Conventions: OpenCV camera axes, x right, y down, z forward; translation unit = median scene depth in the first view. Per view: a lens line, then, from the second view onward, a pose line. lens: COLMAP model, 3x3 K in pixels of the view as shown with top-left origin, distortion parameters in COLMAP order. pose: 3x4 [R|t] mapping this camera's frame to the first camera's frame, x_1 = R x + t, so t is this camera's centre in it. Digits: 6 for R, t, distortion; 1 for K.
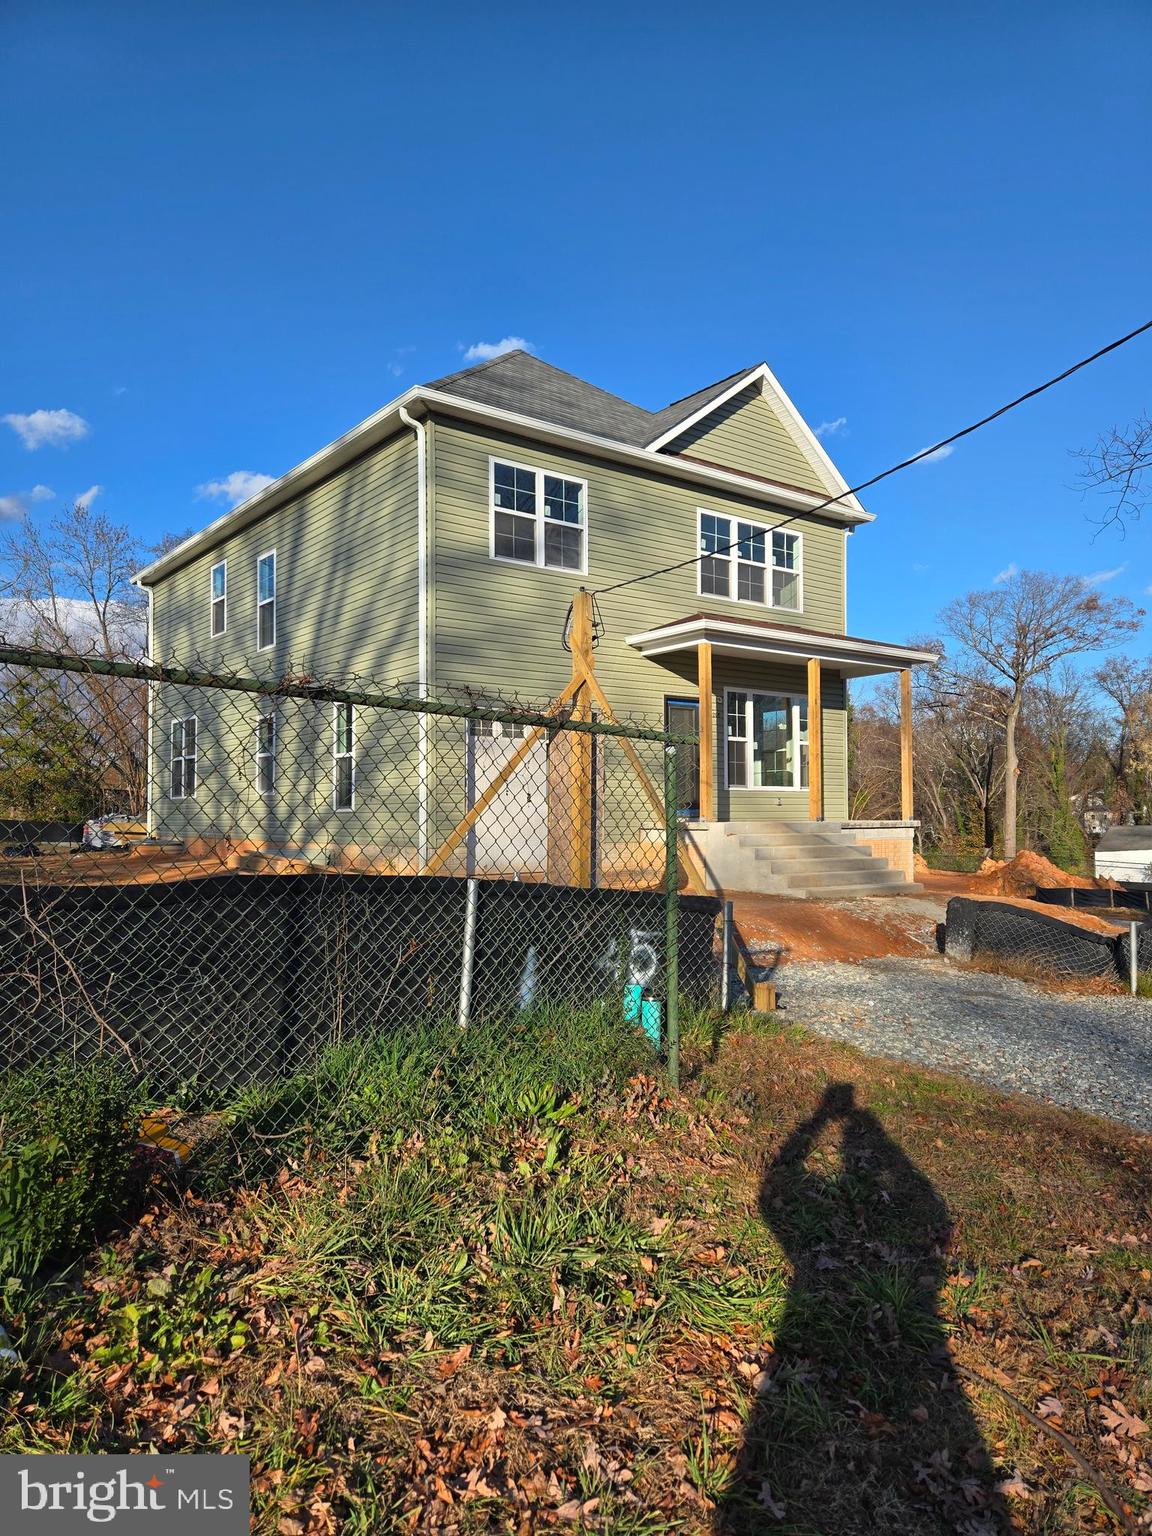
lens RADIAL K [[1024.8, 0, 576.0], [0, 1024.8, 768.0], [0, 0, 1]] dist [-0.001852, 0.001181]
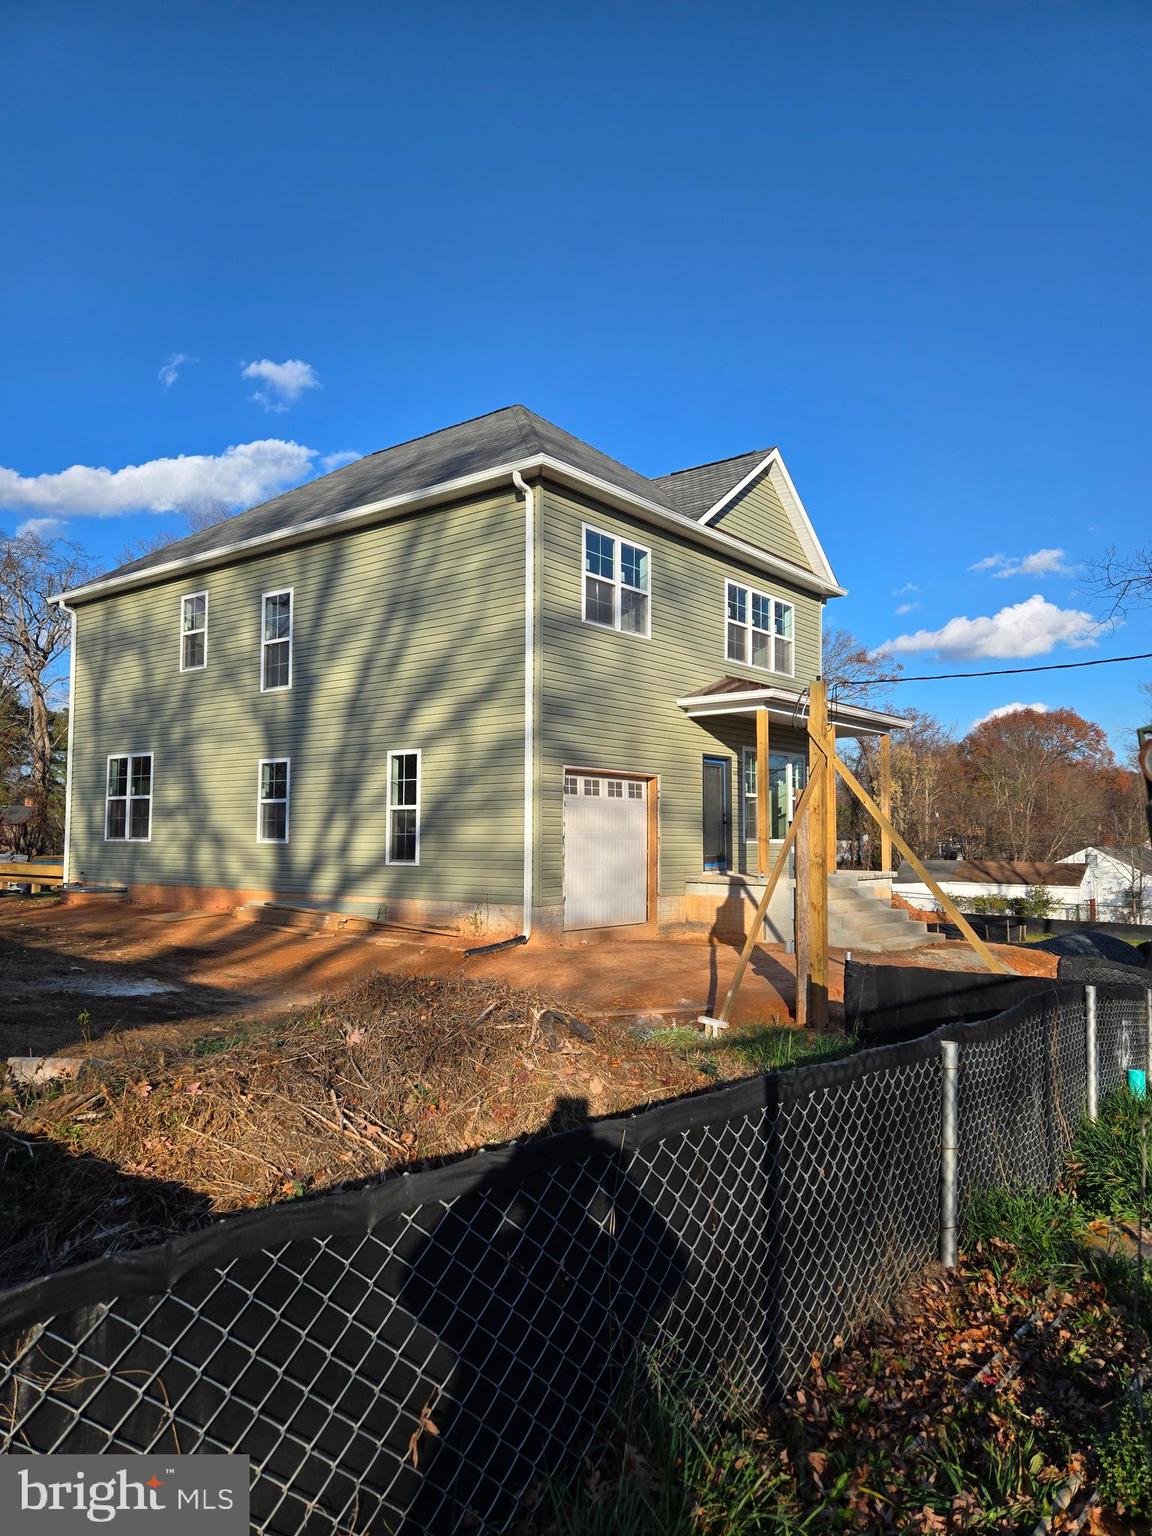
lens RADIAL K [[1046.3, 0, 576.0], [0, 1046.3, 768.0], [0, 0, 1]] dist [0.002066, -0.000829]
pose [[0.972474, 0.025835, 0.231576, -0.292414], [-0.019136, 0.999332, -0.031130, -0.020640], [-0.232225, 0.025842, 0.972319, -0.017893]]
